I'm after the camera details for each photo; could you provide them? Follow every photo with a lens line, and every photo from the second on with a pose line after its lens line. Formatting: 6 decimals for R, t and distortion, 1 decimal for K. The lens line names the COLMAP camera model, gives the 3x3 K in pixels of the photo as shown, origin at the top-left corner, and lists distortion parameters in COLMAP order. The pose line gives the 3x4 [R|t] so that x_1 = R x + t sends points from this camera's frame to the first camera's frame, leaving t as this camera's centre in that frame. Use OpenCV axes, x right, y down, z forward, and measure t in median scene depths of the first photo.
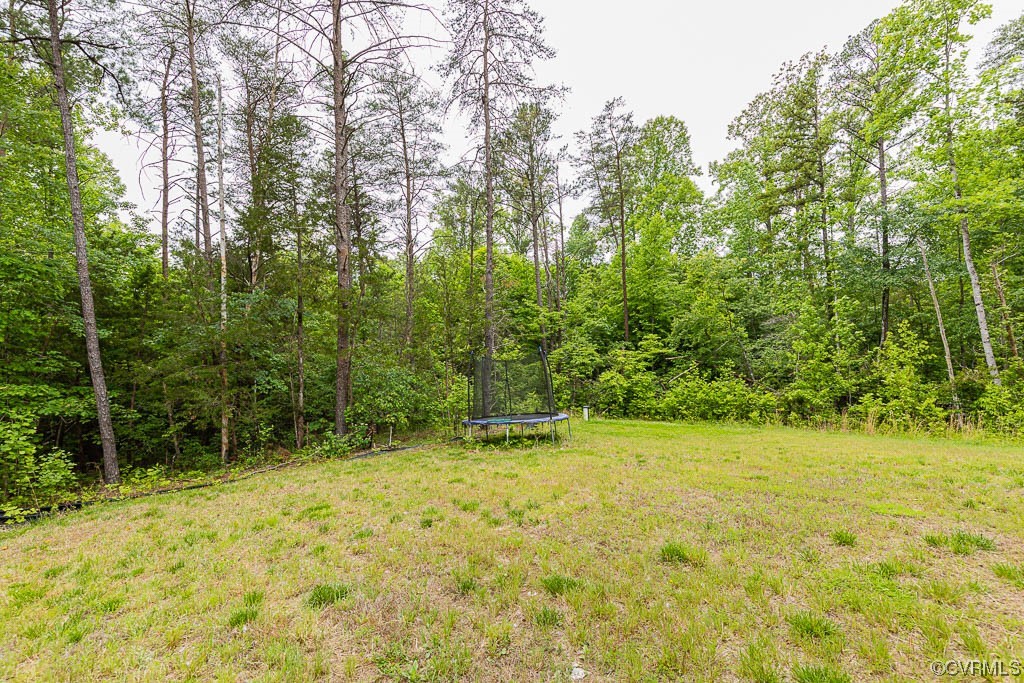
lens RADIAL K [[467.7, 0, 513.0], [0, 467.7, 350.1], [0, 0, 1]] dist [0.003211, -0.000005]
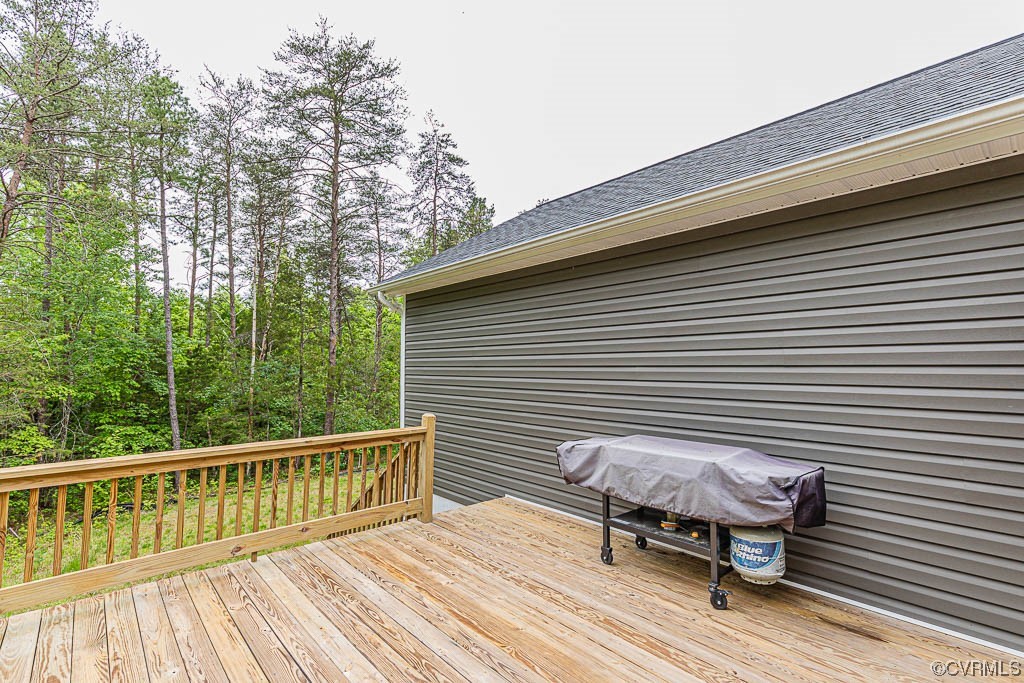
lens RADIAL K [[467.7, 0, 513.0], [0, 467.7, 350.1], [0, 0, 1]] dist [0.003211, -0.000005]
pose [[0.997950, 0.030414, 0.056316, 0.112818], [-0.028341, 0.998904, -0.037260, -0.107827], [-0.057387, 0.035587, 0.997718, -0.447784]]
